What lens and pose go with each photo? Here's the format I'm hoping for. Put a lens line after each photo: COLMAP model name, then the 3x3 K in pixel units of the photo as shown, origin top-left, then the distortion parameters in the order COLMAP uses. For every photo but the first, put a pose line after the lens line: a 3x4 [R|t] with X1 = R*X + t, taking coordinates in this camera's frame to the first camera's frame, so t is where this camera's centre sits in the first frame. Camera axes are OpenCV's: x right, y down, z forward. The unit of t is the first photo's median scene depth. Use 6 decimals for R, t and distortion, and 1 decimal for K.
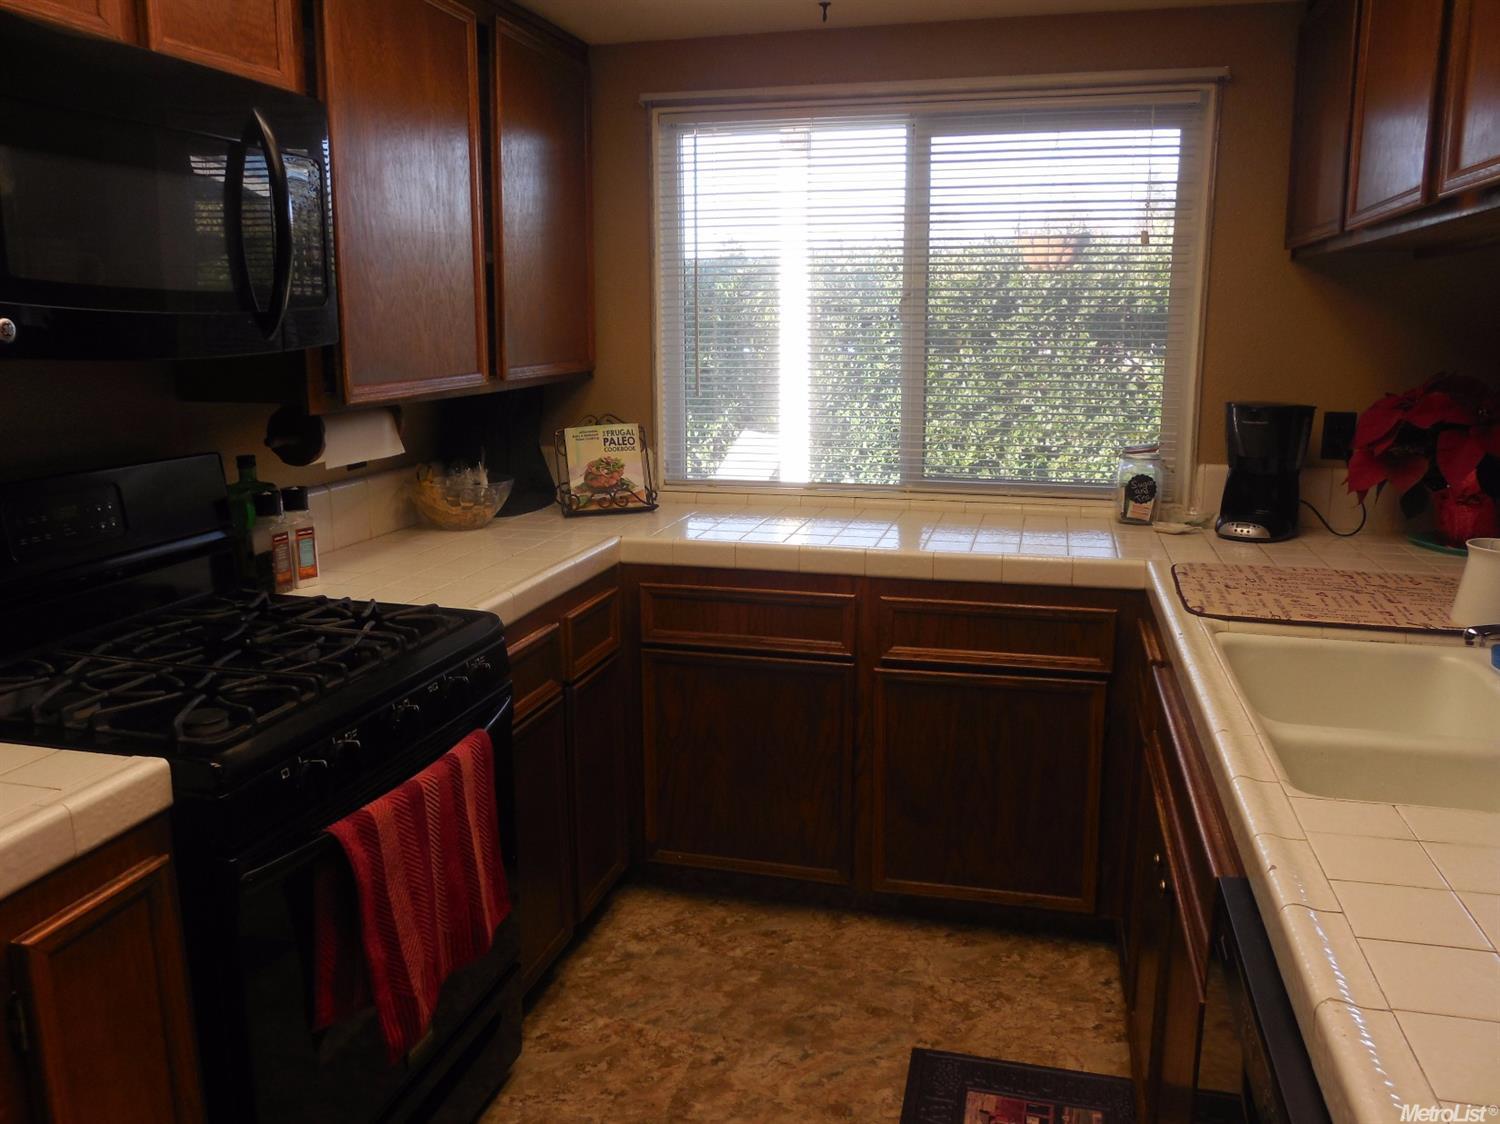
lens RADIAL K [[1182.8, 0, 749.3], [0, 1182.8, 560.3], [0, 0, 1]] dist [-0.054306, 0.061702]
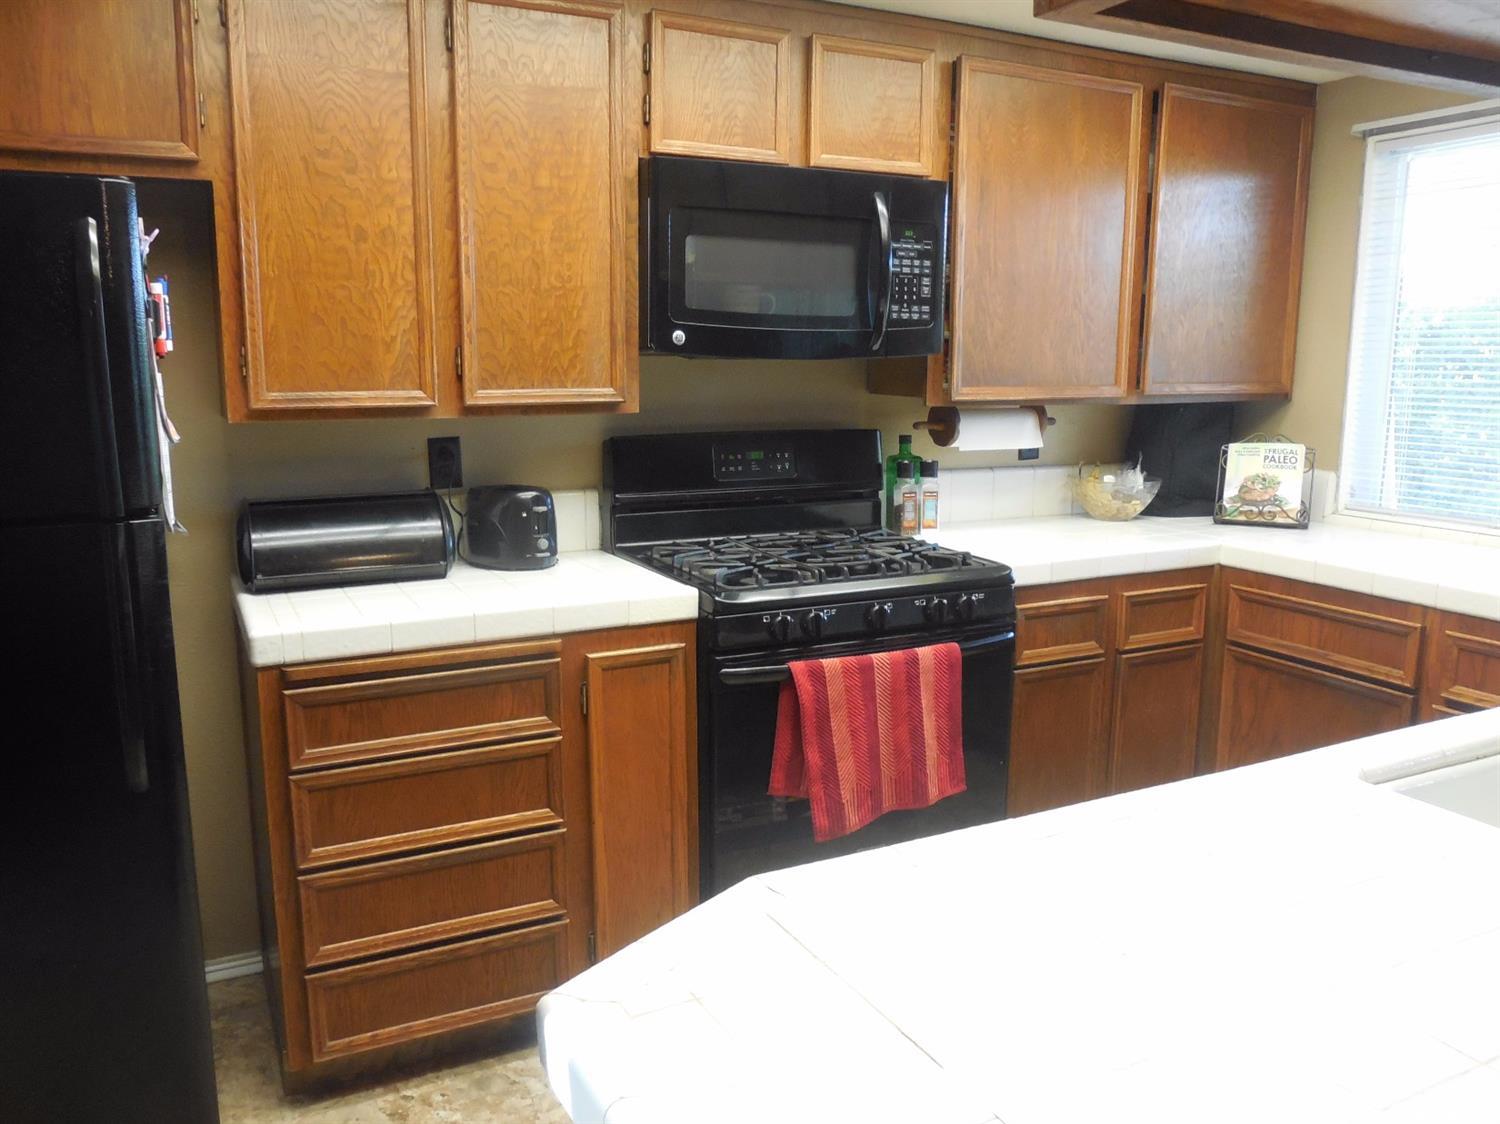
lens RADIAL K [[1182.8, 0, 750.4], [0, 1182.8, 569.8], [0, 0, 1]] dist [-0.054306, 0.061702]
pose [[0.659625, 0.143585, -0.737752, 0.493861], [-0.159214, 0.986000, 0.049547, 0.027056], [0.734538, 0.084778, 0.673251, -0.060219]]
